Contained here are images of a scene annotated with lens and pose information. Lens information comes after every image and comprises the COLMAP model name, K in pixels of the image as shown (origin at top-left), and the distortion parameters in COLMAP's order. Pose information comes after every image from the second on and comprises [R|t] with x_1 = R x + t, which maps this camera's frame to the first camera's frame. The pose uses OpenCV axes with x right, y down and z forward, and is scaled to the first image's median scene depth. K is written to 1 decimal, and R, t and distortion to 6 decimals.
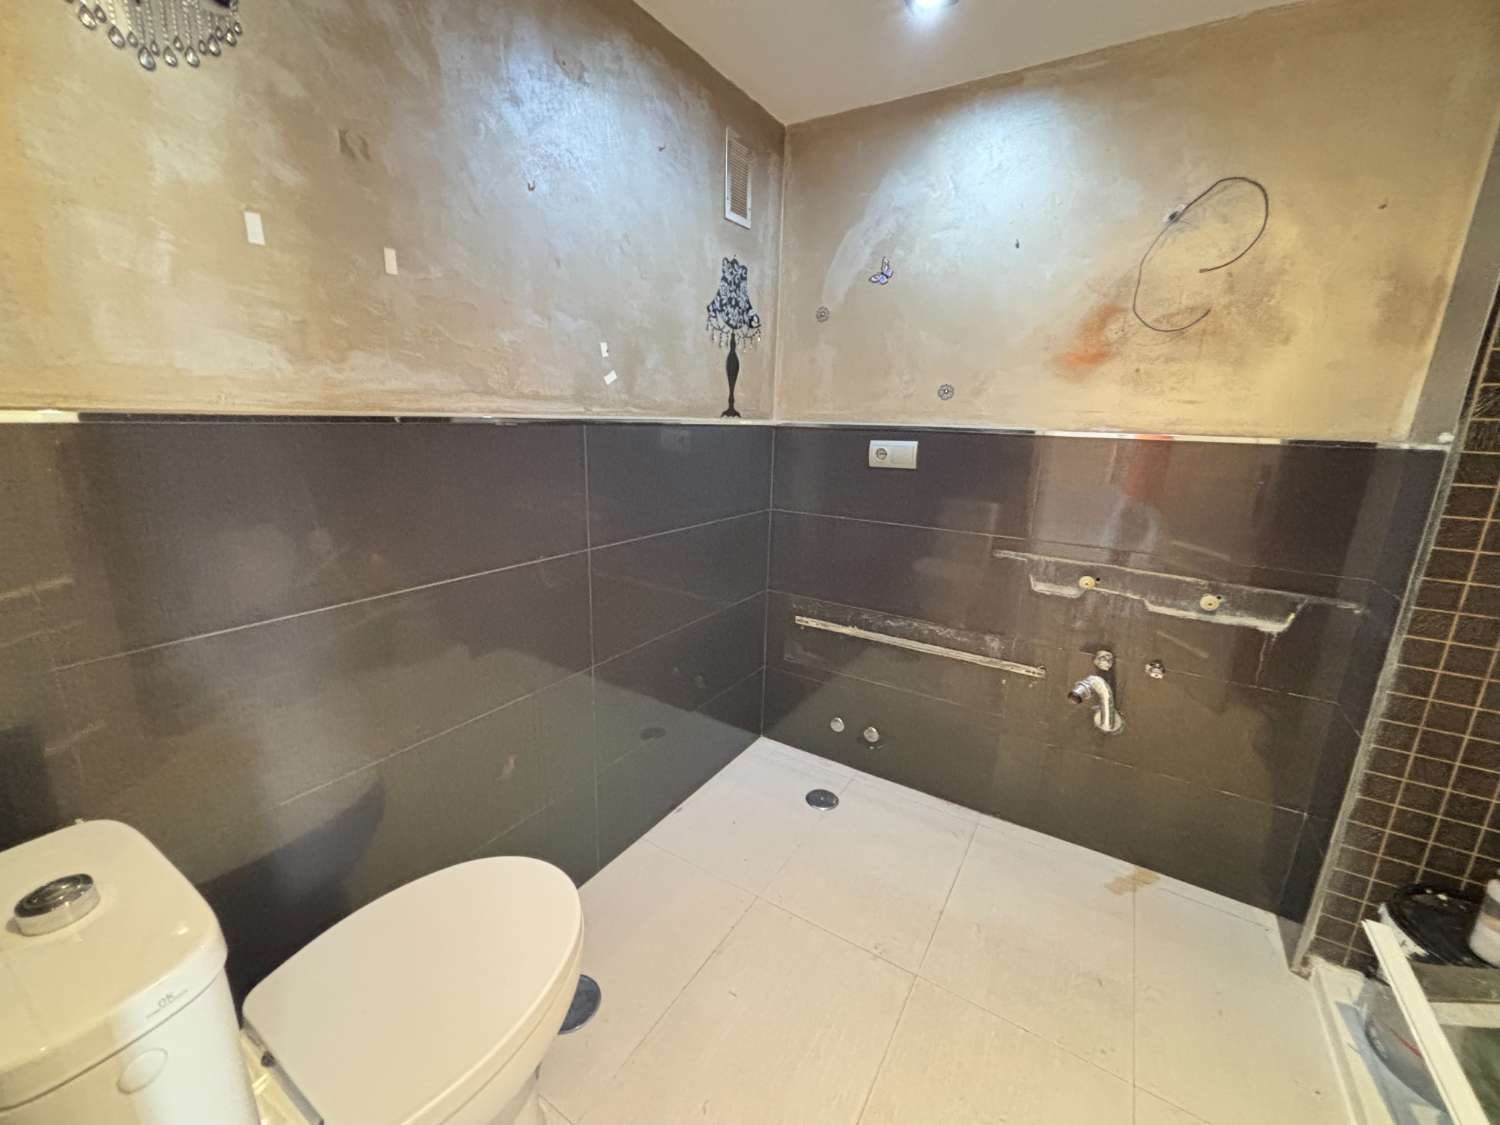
lens RADIAL K [[607.7, 0, 748.2], [0, 607.7, 564.3], [0, 0, 1]] dist [0.000692, 0.000182]
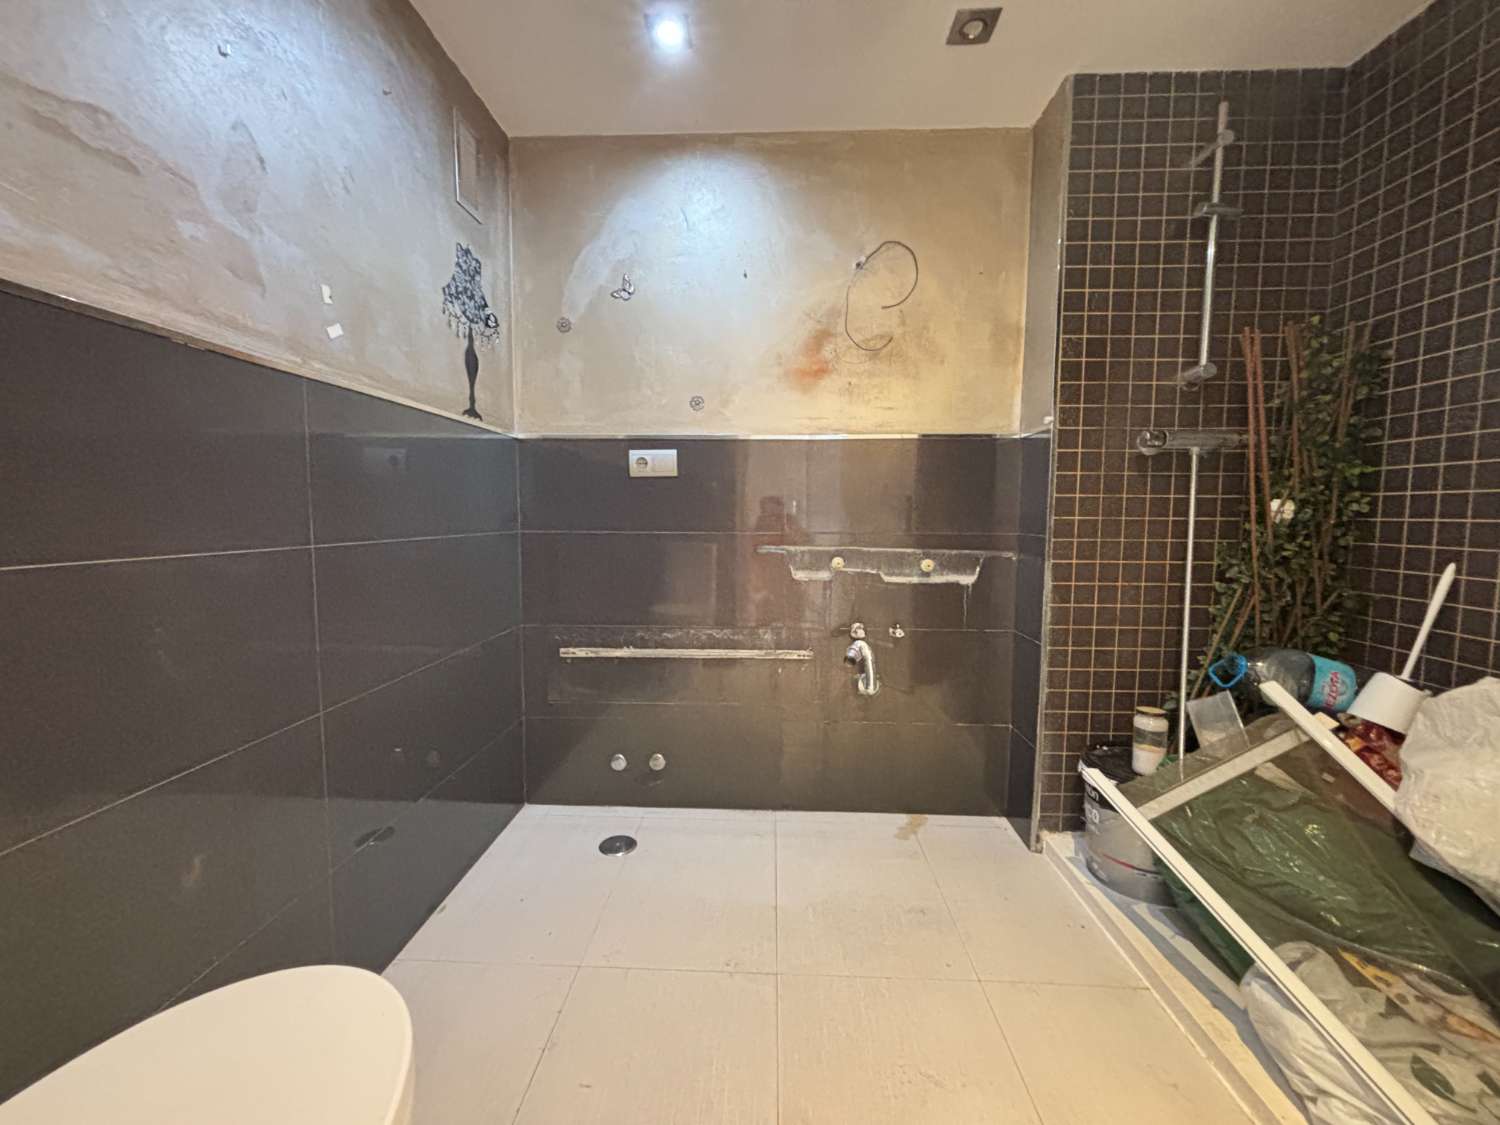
lens RADIAL K [[607.7, 0, 749.4], [0, 607.7, 562.7], [0, 0, 1]] dist [0.000692, 0.000182]
pose [[0.870495, -0.067446, 0.487535, -0.142794], [0.139049, 0.983914, -0.112155, 0.134681], [-0.472128, 0.165422, 0.865870, 0.096303]]
